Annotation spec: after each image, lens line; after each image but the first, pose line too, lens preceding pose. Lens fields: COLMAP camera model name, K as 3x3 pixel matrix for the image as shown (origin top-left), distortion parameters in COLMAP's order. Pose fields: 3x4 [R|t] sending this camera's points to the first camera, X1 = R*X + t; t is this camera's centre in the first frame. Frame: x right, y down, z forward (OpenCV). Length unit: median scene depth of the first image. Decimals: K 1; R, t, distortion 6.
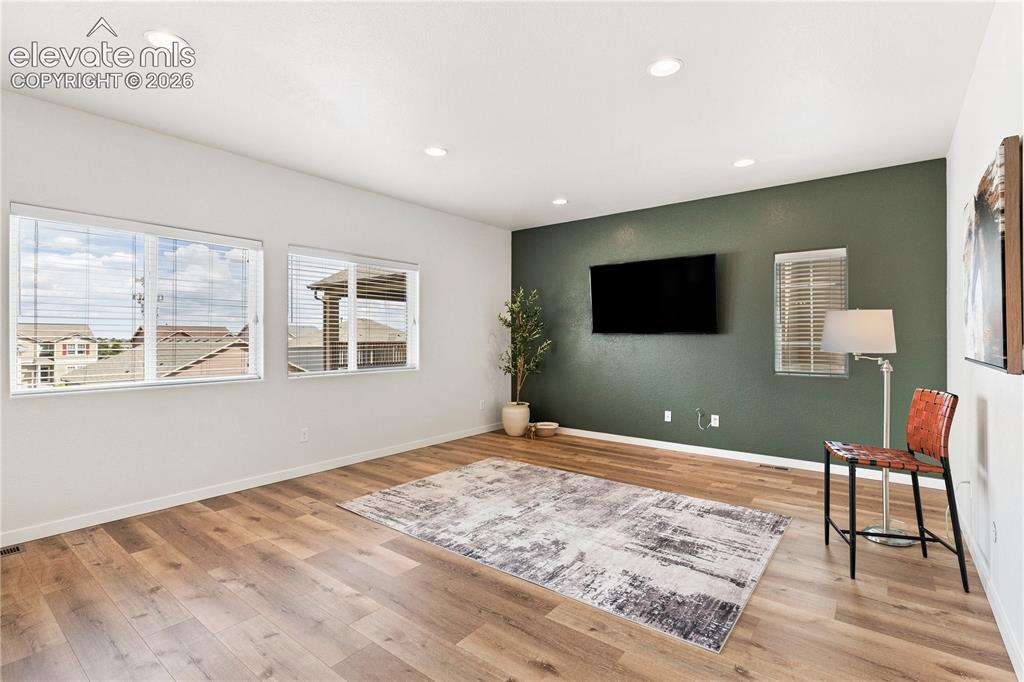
lens RADIAL K [[473.8, 0, 511.4], [0, 473.8, 336.9], [0, 0, 1]] dist [-0.001000, -0.000259]
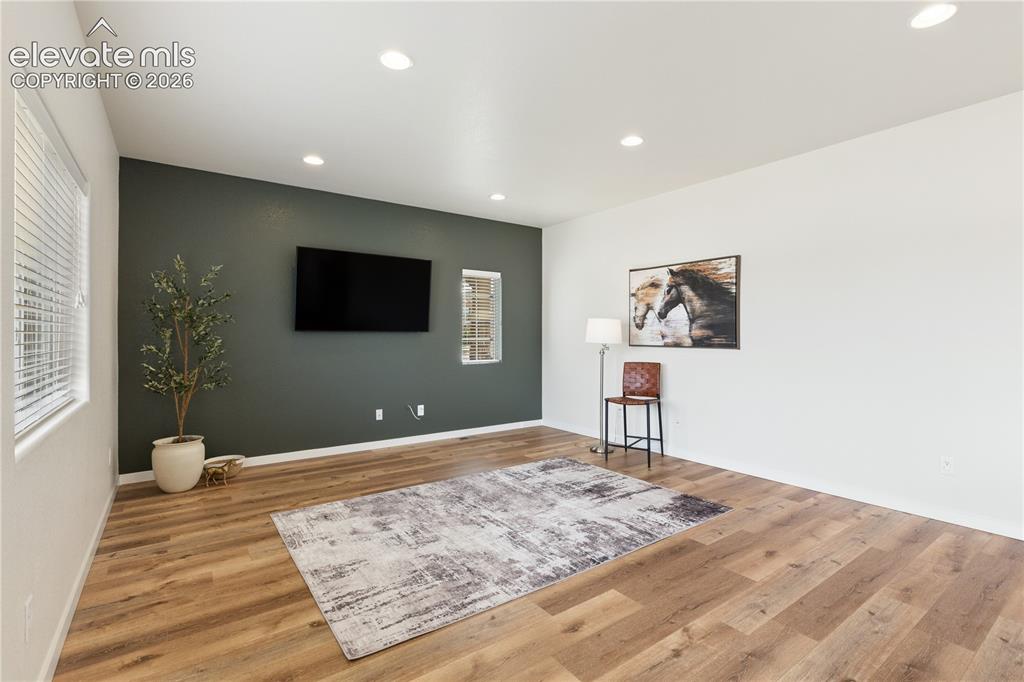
lens RADIAL K [[473.8, 0, 509.4], [0, 473.8, 339.2], [0, 0, 1]] dist [-0.001000, -0.000259]
pose [[0.282690, -0.006987, 0.959186, -0.851482], [-0.001979, 0.999967, 0.007867, 0.003099], [-0.959209, -0.004122, 0.282666, 0.729749]]
